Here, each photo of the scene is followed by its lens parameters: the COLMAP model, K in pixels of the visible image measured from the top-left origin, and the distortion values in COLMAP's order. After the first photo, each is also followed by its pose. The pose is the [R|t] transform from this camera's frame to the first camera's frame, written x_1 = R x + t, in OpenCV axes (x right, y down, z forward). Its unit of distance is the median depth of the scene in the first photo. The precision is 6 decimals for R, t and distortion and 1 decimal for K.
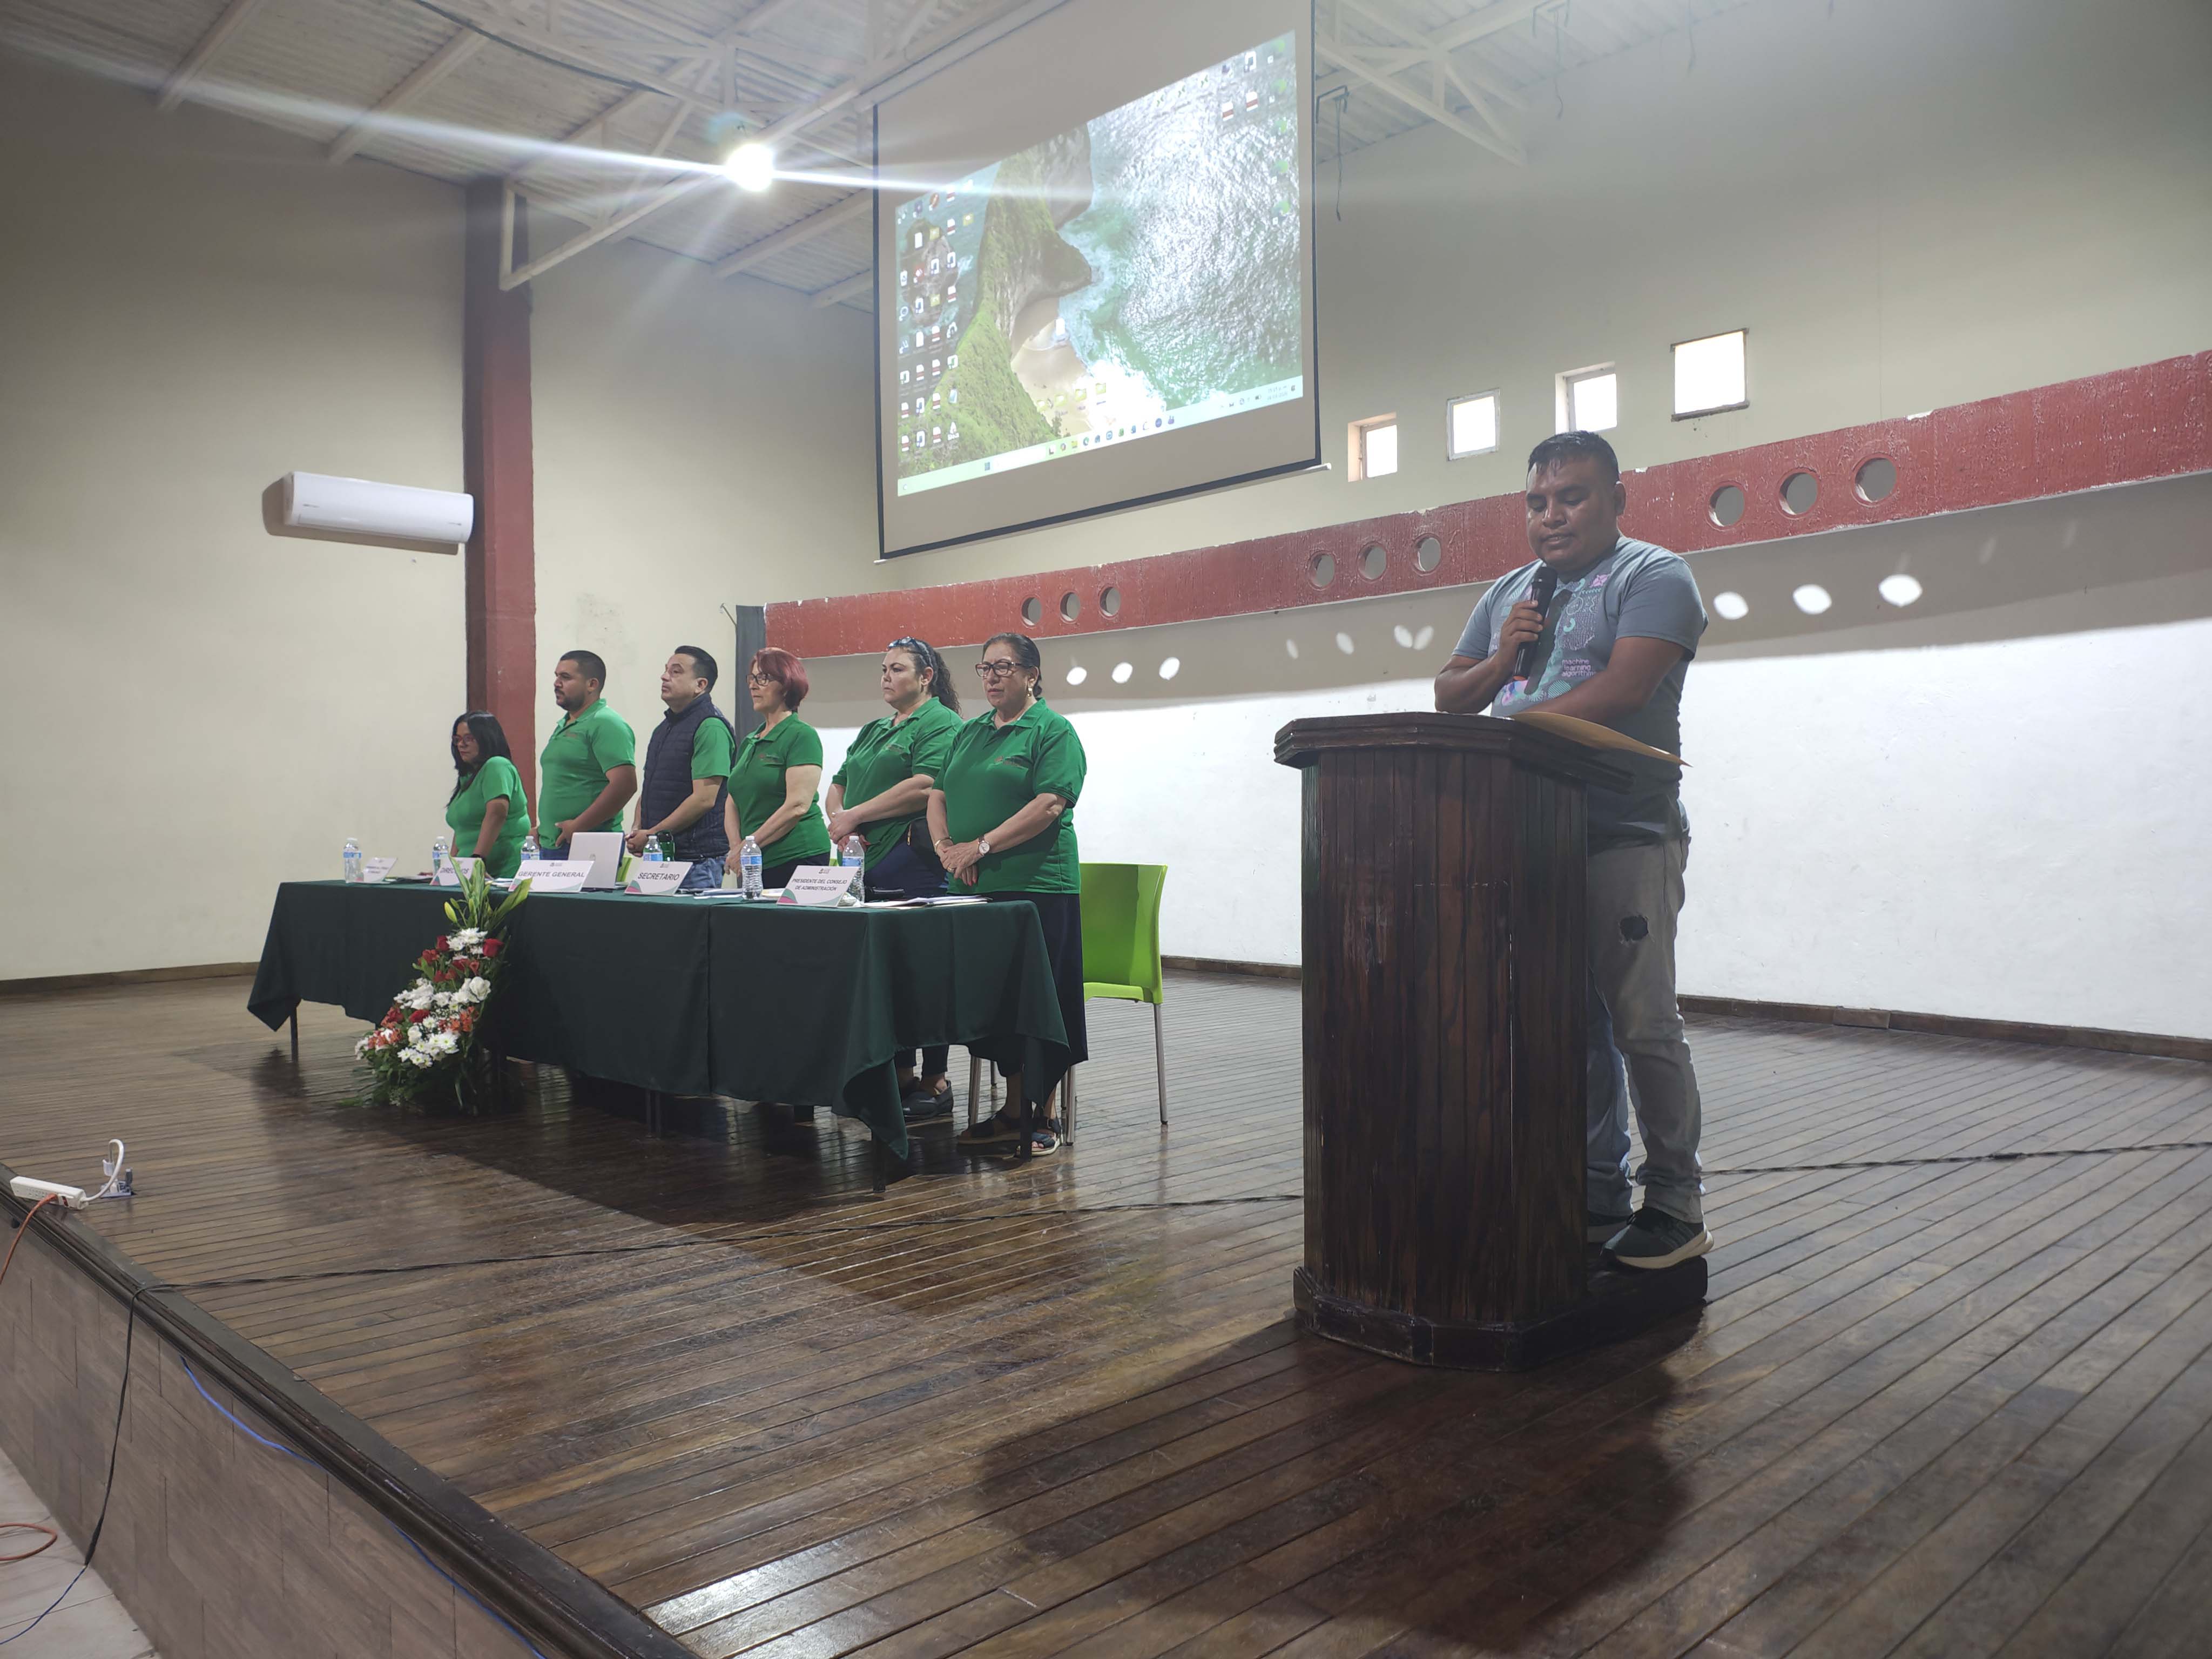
lens RADIAL K [[1606.2, 0, 1095.7], [0, 1606.2, 836.9], [0, 0, 1]] dist [0.057158, -0.106849]
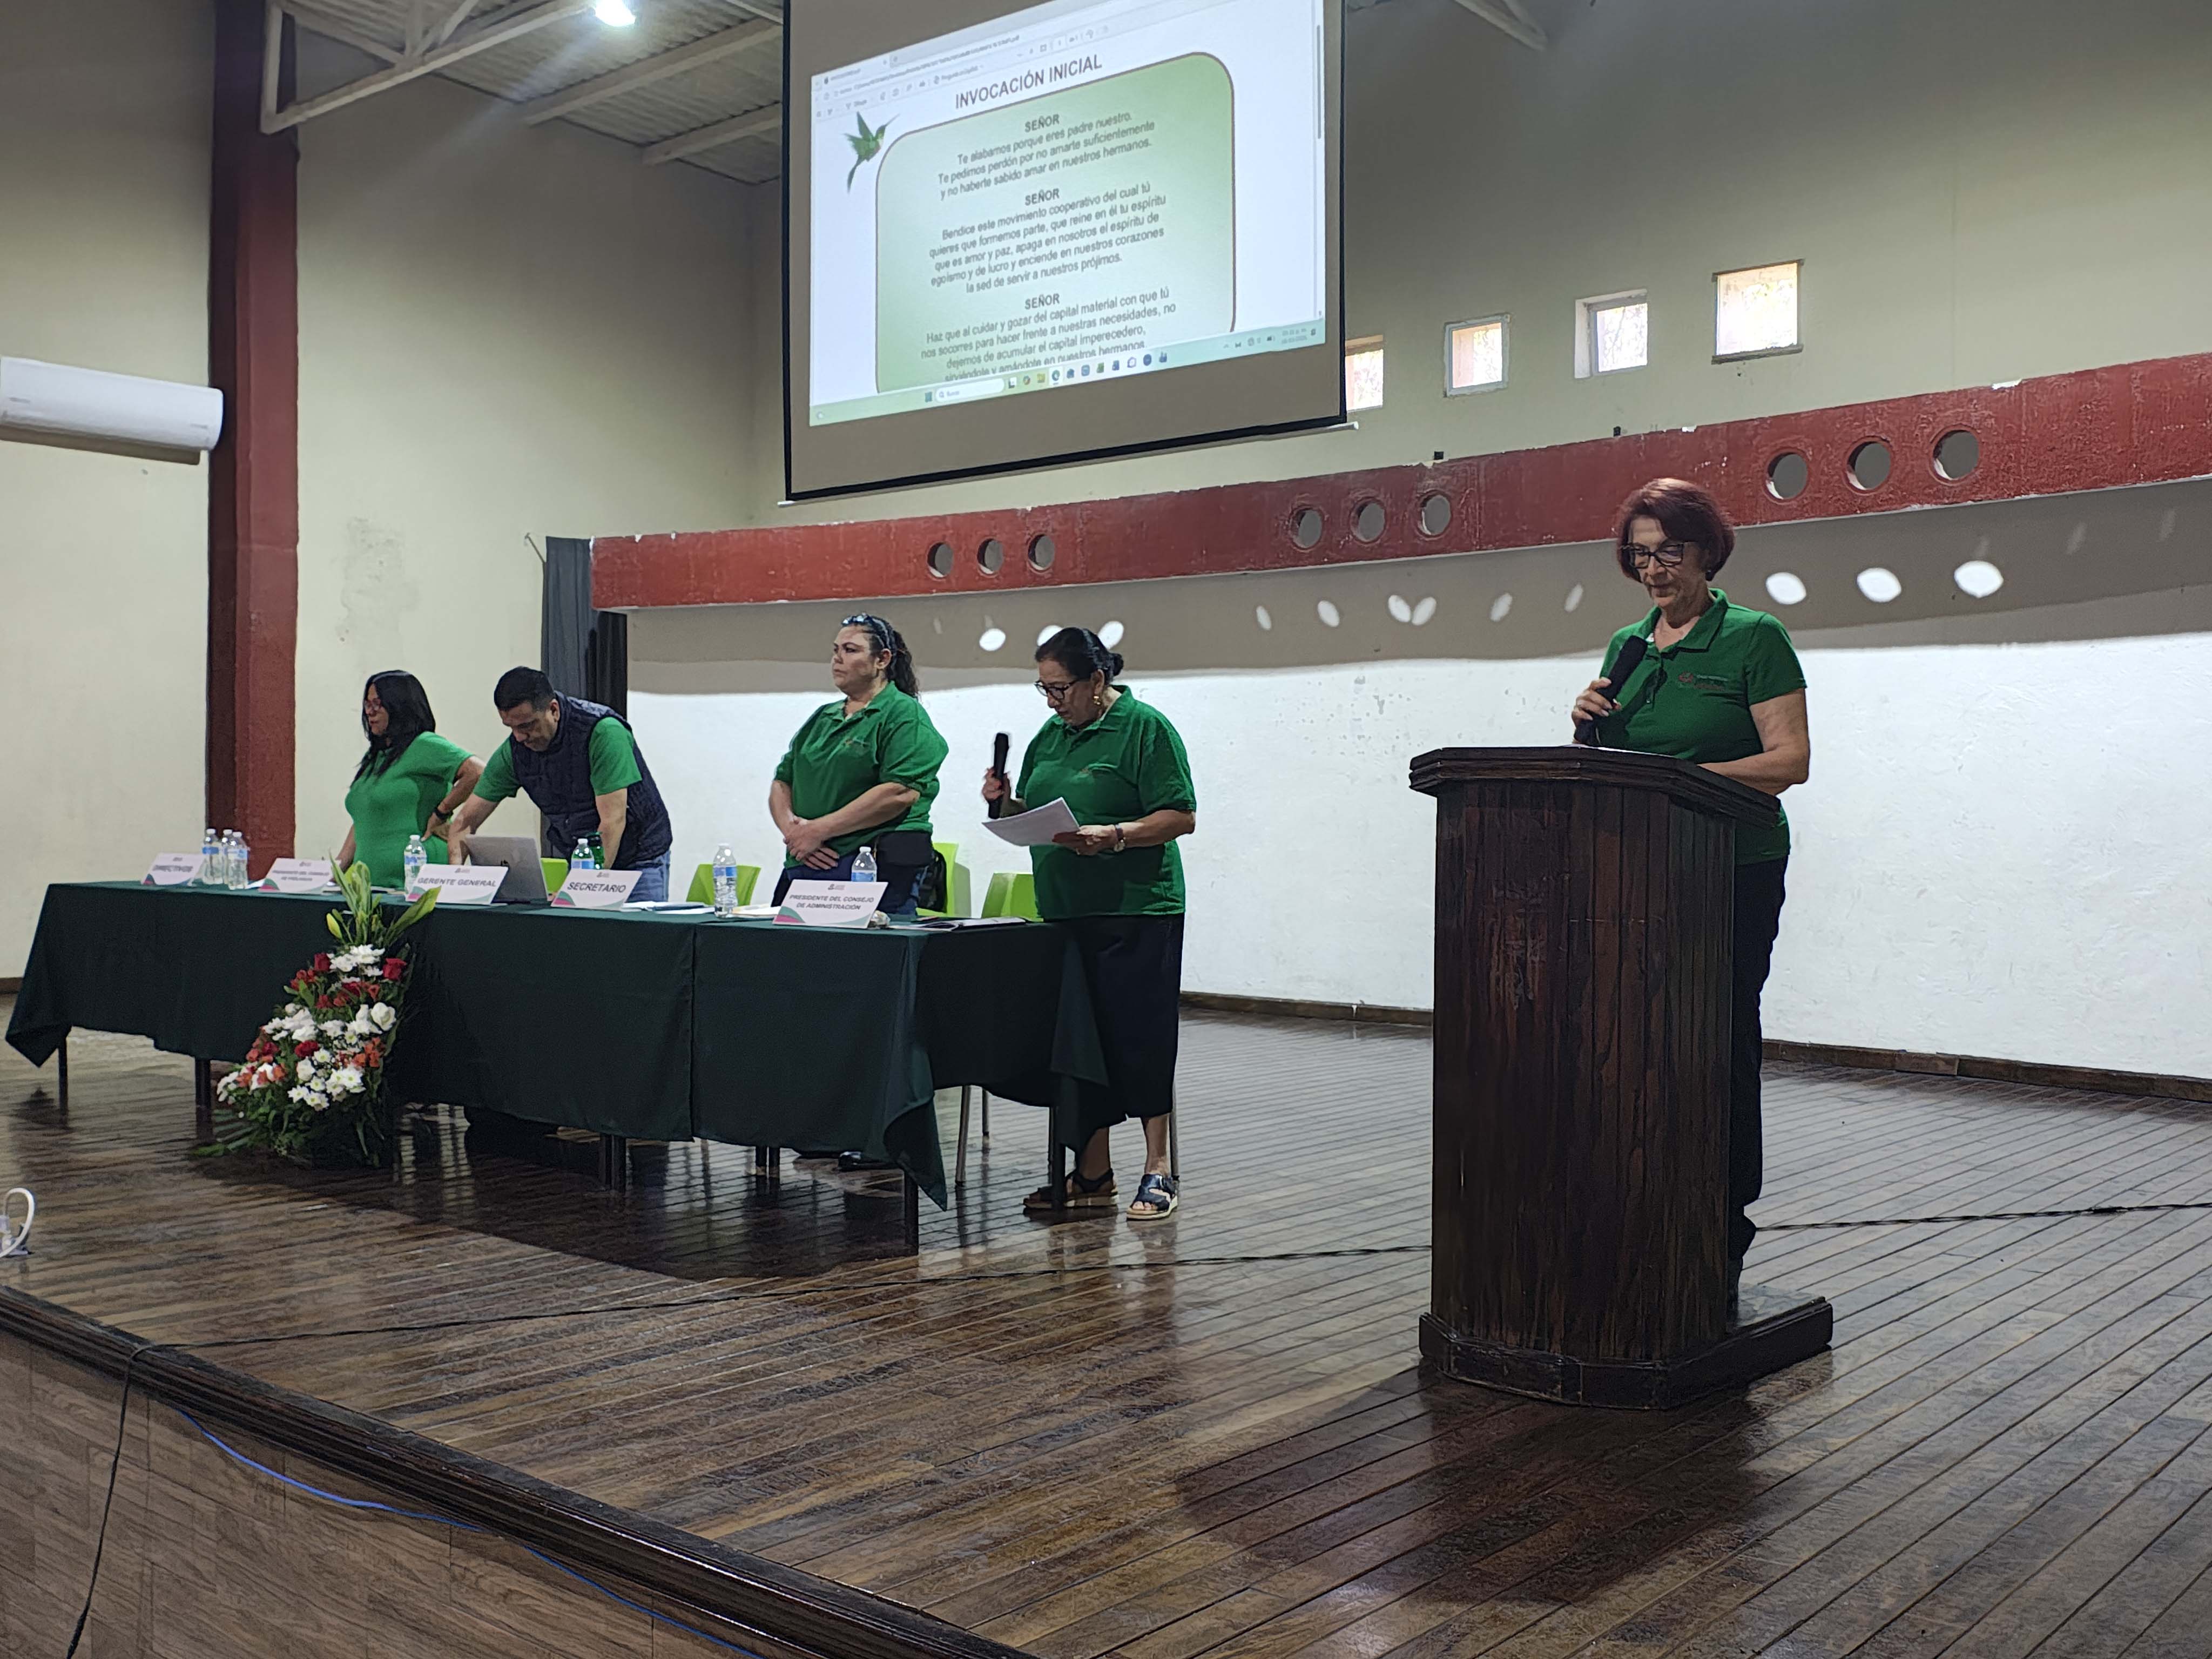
lens RADIAL K [[2074.0, 0, 1106.0], [0, 2074.0, 829.5], [0, 0, 1]] dist [0.091055, -0.203152]
pose [[0.995895, 0.016482, 0.089005, -0.121080], [-0.016536, 0.999863, -0.000133, -0.012633], [-0.088995, -0.001339, 0.996031, -0.151324]]
